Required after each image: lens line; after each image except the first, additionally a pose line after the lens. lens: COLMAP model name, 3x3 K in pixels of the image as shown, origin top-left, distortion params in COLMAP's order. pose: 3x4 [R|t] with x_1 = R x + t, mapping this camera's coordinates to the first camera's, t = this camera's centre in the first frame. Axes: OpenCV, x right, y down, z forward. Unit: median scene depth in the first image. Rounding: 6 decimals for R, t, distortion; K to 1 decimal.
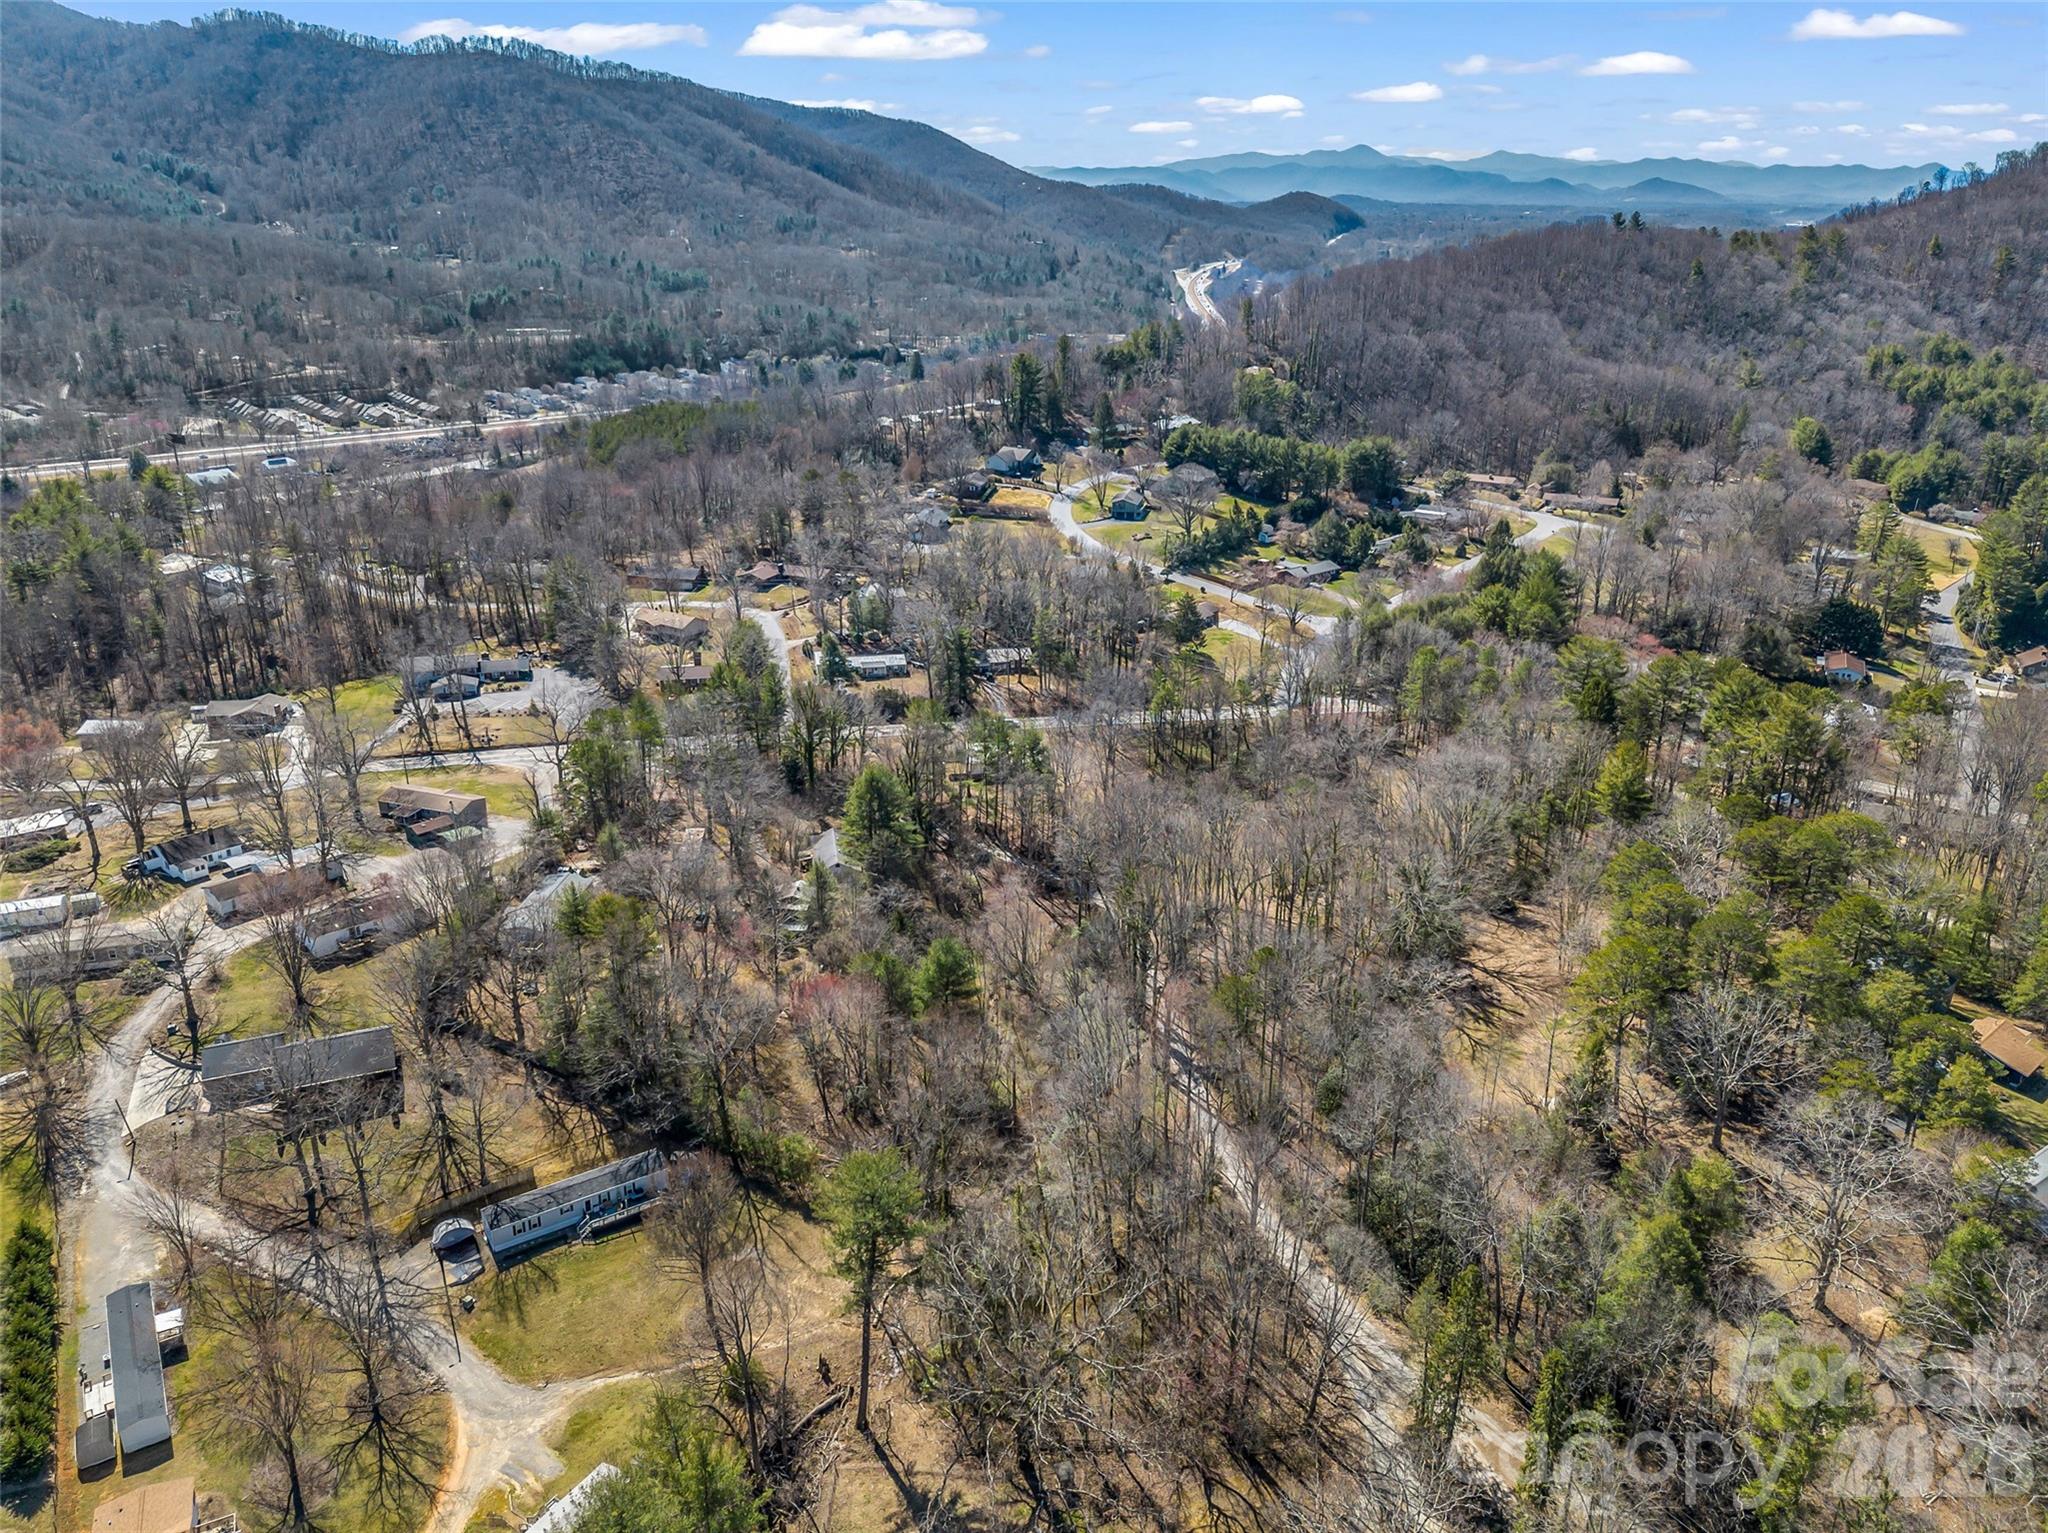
lens RADIAL K [[1459.0, 0, 1018.5], [0, 1459.0, 767.9], [0, 0, 1]] dist [0.061894, -0.052147]
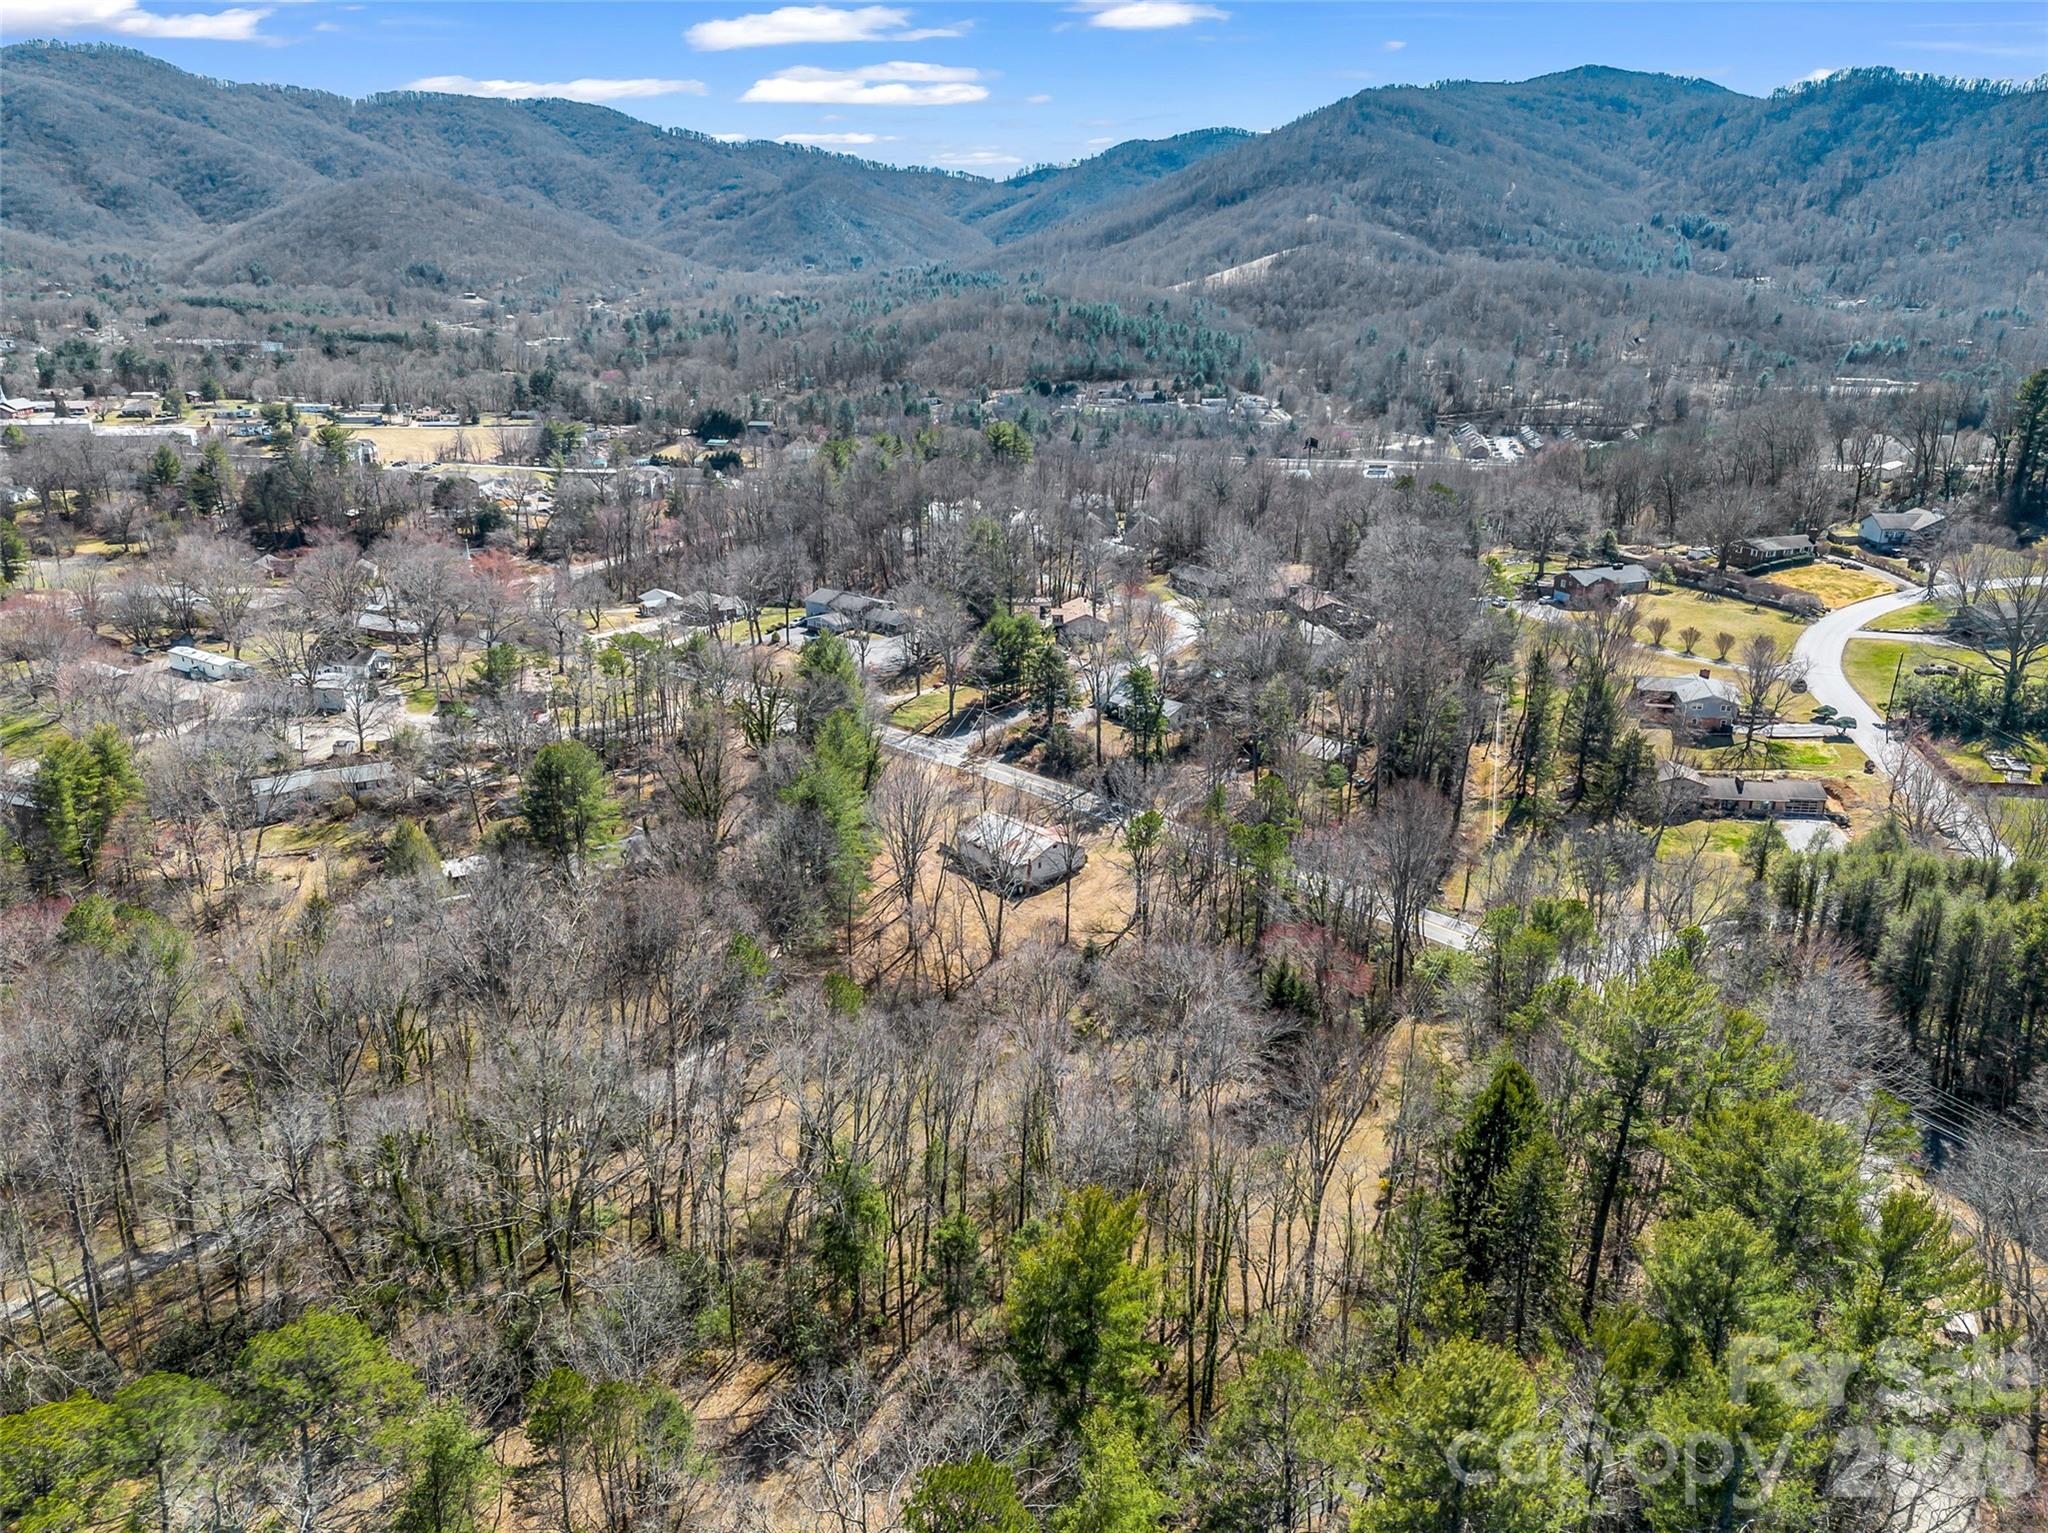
lens RADIAL K [[1462.3, 0, 1020.3], [0, 1462.3, 768.7], [0, 0, 1]] dist [0.052084, -0.037002]
pose [[0.546863, 0.262936, -0.794862, 0.248917], [-0.302275, 0.947373, 0.105421, -0.054793], [0.780750, 0.182616, 0.597562, 0.284750]]
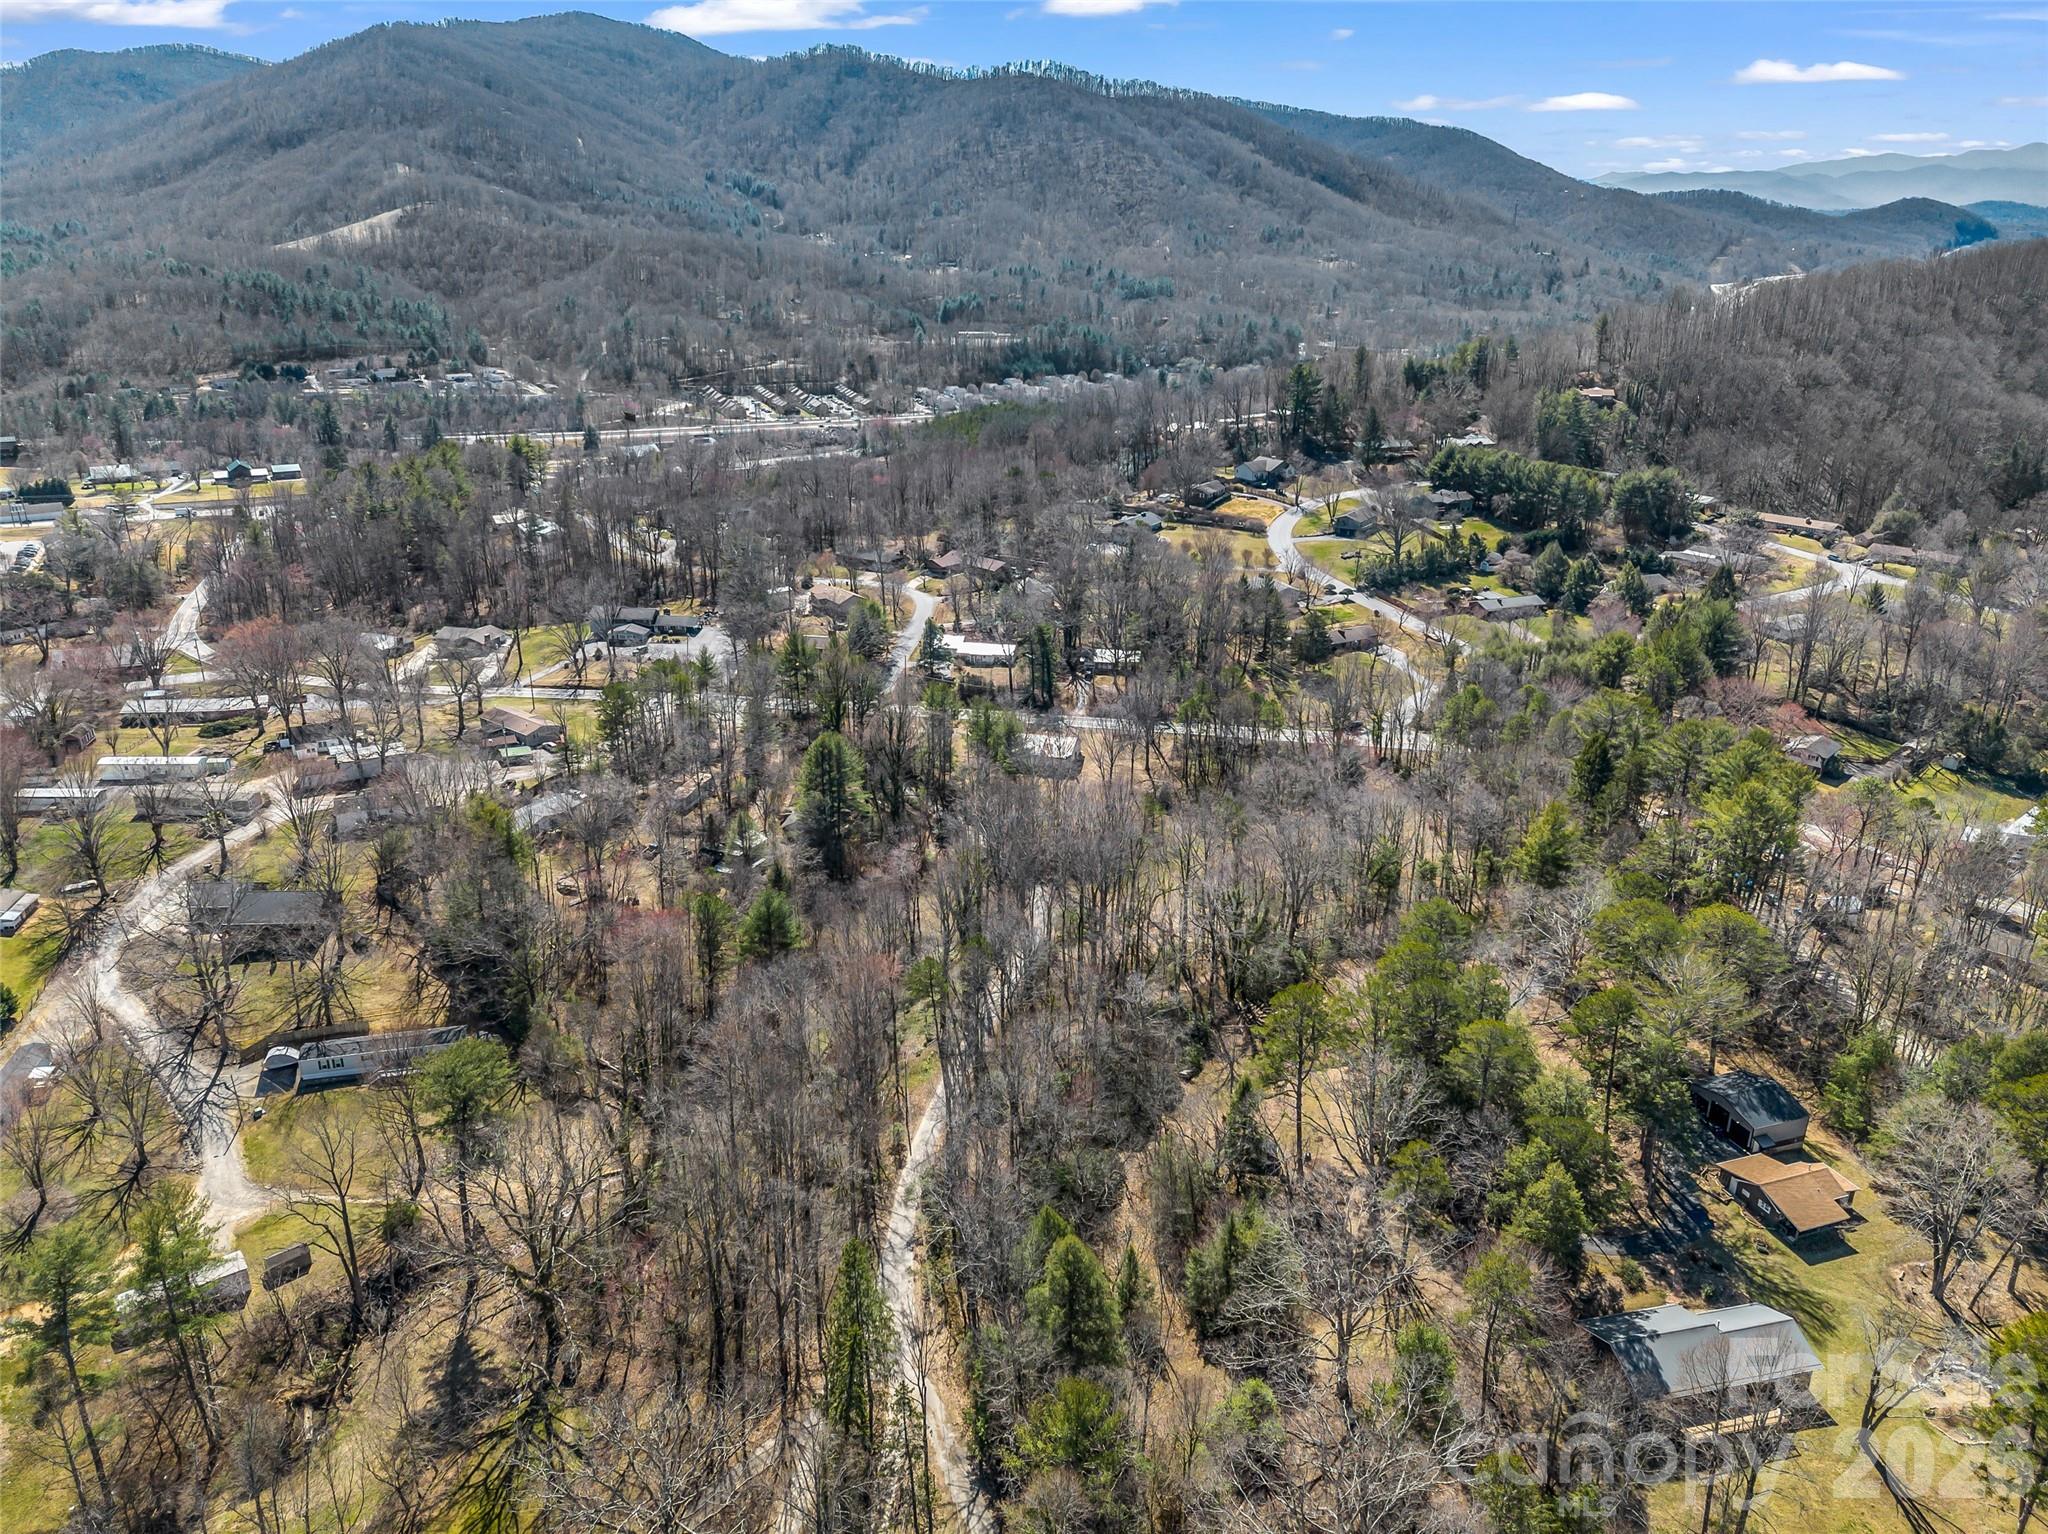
lens RADIAL K [[1462.3, 0, 1020.3], [0, 1462.3, 769.2], [0, 0, 1]] dist [0.052084, -0.037002]
pose [[0.937990, 0.124164, -0.323664, 0.149391], [-0.126188, 0.991896, 0.014813, -0.003524], [0.322880, 0.026948, 0.946056, 0.012351]]
